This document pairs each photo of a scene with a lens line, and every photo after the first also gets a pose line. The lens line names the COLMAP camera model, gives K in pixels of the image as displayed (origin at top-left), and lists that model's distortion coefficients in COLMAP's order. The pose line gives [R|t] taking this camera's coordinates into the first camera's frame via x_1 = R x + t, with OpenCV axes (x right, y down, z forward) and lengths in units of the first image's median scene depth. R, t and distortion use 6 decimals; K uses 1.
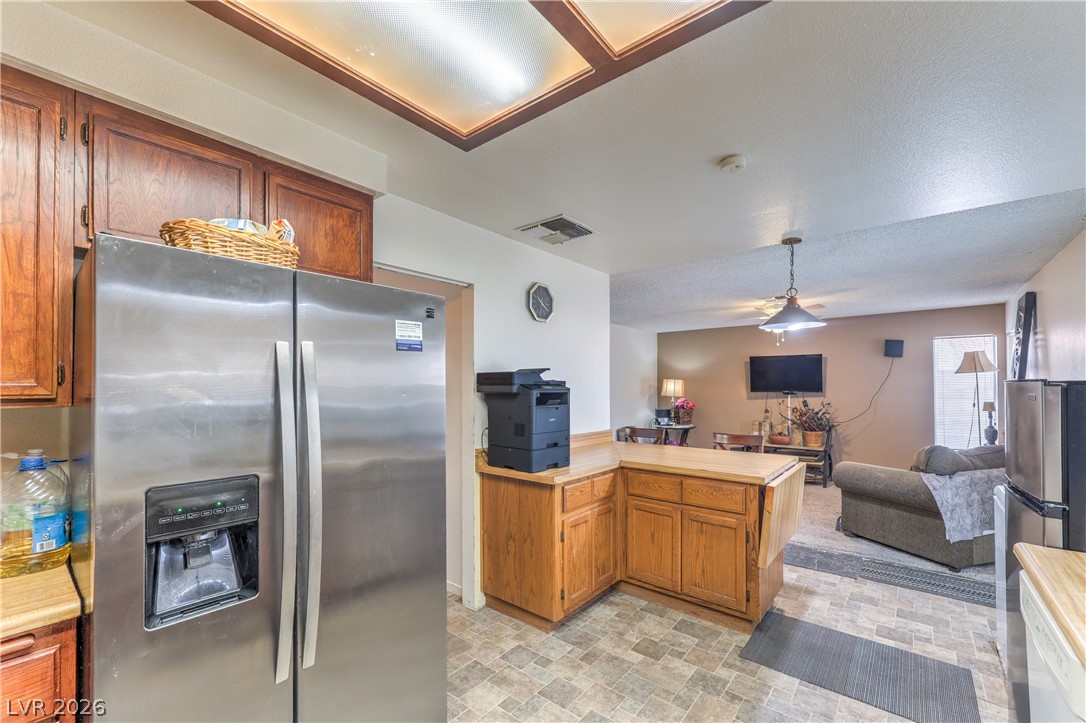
lens RADIAL K [[444.2, 0, 543.4], [0, 444.2, 385.9], [0, 0, 1]] dist [0.000763, 0.000149]
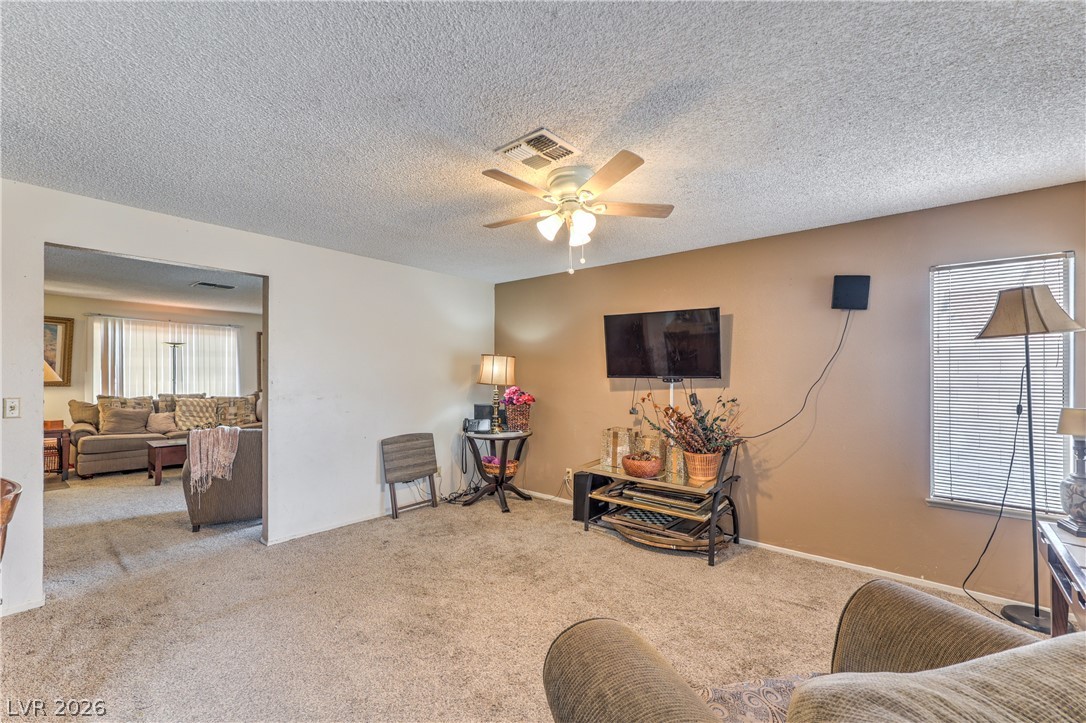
lens RADIAL K [[452.9, 0, 533.3], [0, 452.9, 377.9], [0, 0, 1]] dist [0.000232, 0.000077]
pose [[0.999905, 0.006324, -0.012271, 0.841244], [-0.006131, 0.999858, 0.015712, 0.012677], [0.012368, -0.015636, 0.999801, 0.930432]]
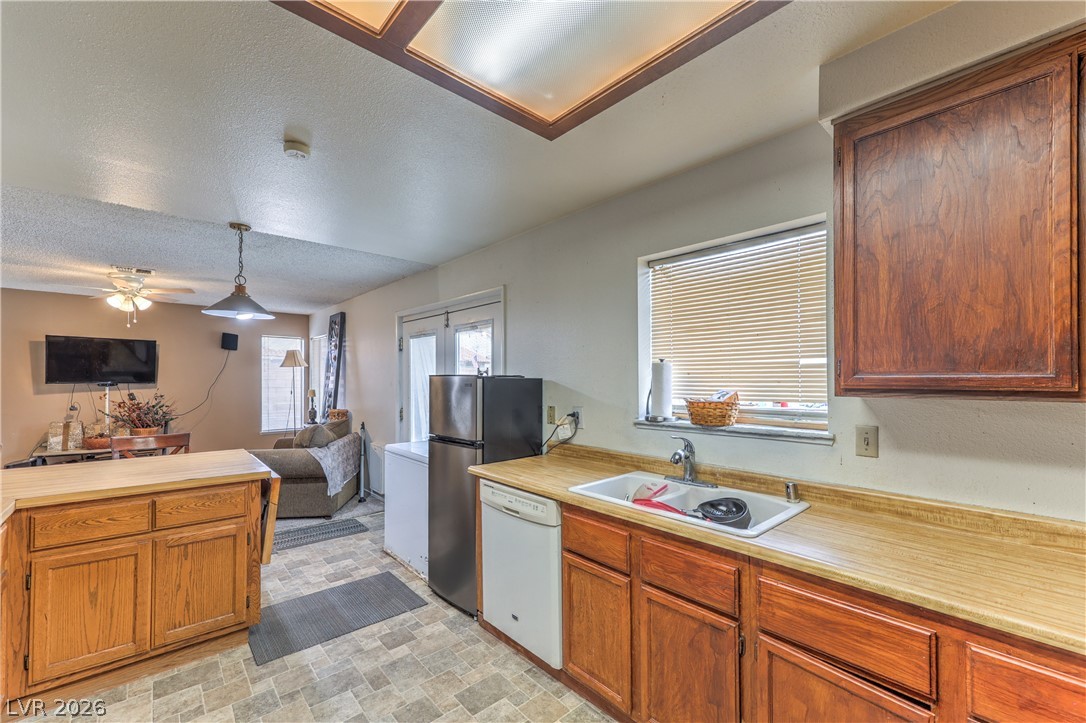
lens RADIAL K [[444.9, 0, 537.1], [0, 444.9, 378.7], [0, 0, 1]] dist [0.002025, 0.000218]
pose [[0.154875, 0.003788, 0.987927, -0.292255], [-0.009276, 0.999954, -0.002380, 0.000698], [-0.987891, -0.008795, 0.154903, 0.204116]]
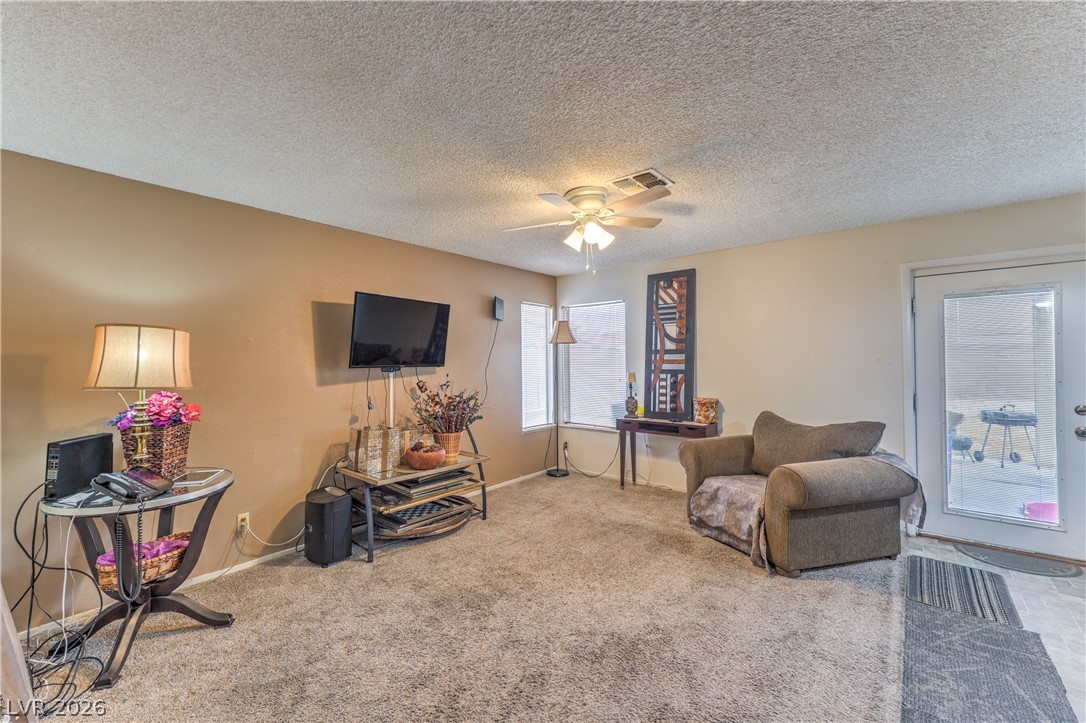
lens RADIAL K [[448.7, 0, 531.5], [0, 448.7, 358.0], [0, 0, 1]] dist [0.003429, 0.000582]
pose [[0.009652, 0.010181, 0.999902, 0.006451], [0.003584, 0.999941, -0.010216, 0.020140], [-0.999947, 0.003682, 0.009615, 1.803051]]
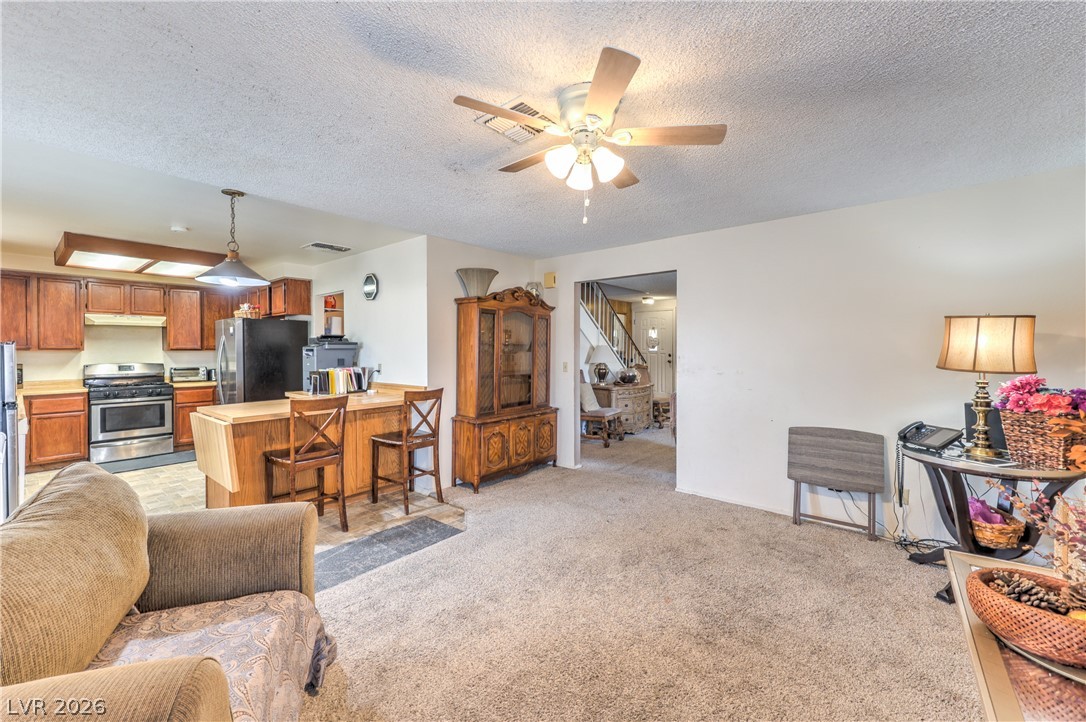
lens RADIAL K [[435.8, 0, 544.8], [0, 435.8, 357.3], [0, 0, 1]] dist [0.003964, 0.000519]
pose [[-0.000238, 0.021293, -0.999773, 1.478080], [0.006620, 0.999751, 0.021291, 0.014881], [0.999978, -0.006614, -0.000379, 1.638278]]
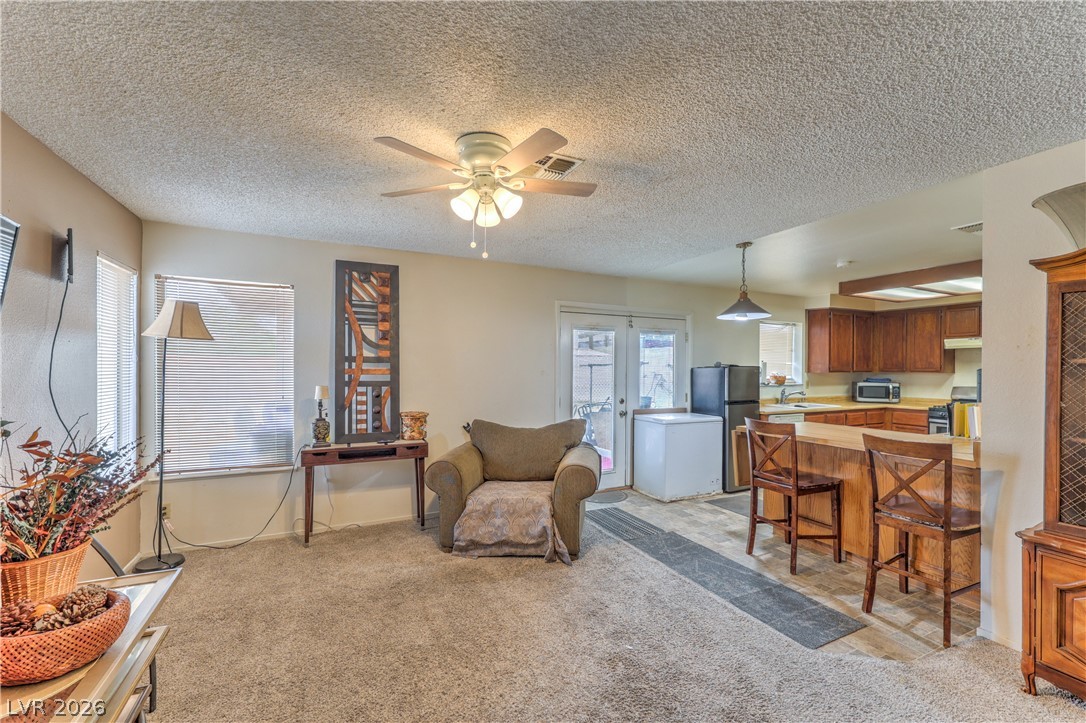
lens RADIAL K [[441.0, 0, 542.8], [0, 441.0, 369.2], [0, 0, 1]] dist [0.005546, 0.000175]
pose [[-0.909630, -0.003182, 0.415407, 0.546229], [-0.005656, 0.999973, -0.004726, 0.015436], [-0.415381, -0.006648, -0.909623, 2.251952]]
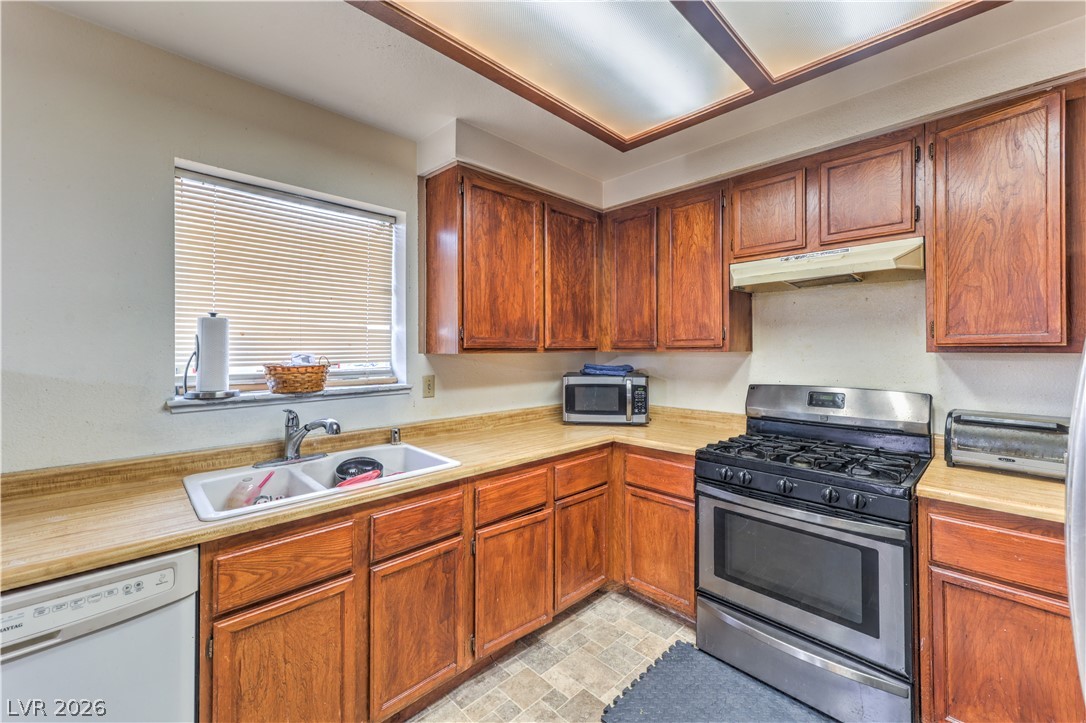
lens RADIAL K [[434.3, 0, 550.4], [0, 434.3, 347.2], [0, 0, 1]] dist [0.002465, 0.000330]
pose [[-0.995049, 0.004770, 0.099275, 0.011097], [0.003412, 0.999898, -0.013850, 0.014780], [-0.099331, -0.013443, -0.994964, 0.600009]]
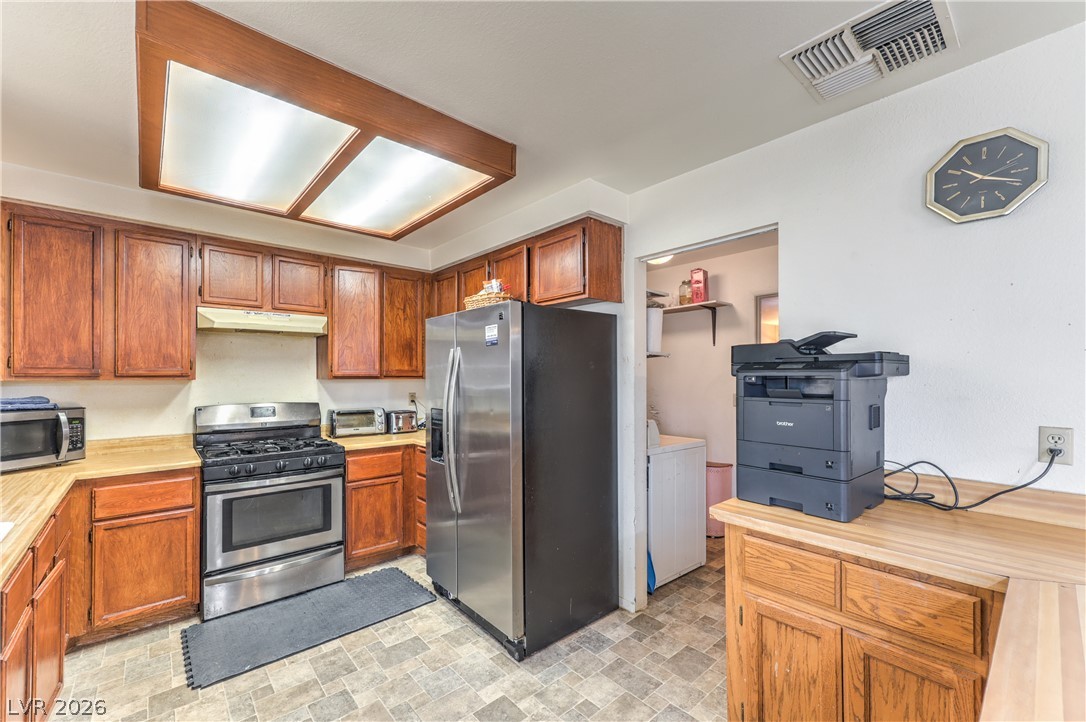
lens RADIAL K [[444.9, 0, 537.1], [0, 444.9, 378.2], [0, 0, 1]] dist [0.002025, 0.000218]
pose [[-0.160495, 0.007956, -0.987005, 0.539982], [0.007274, 0.999950, 0.006877, 0.009380], [0.987010, -0.006076, -0.160545, 0.658628]]
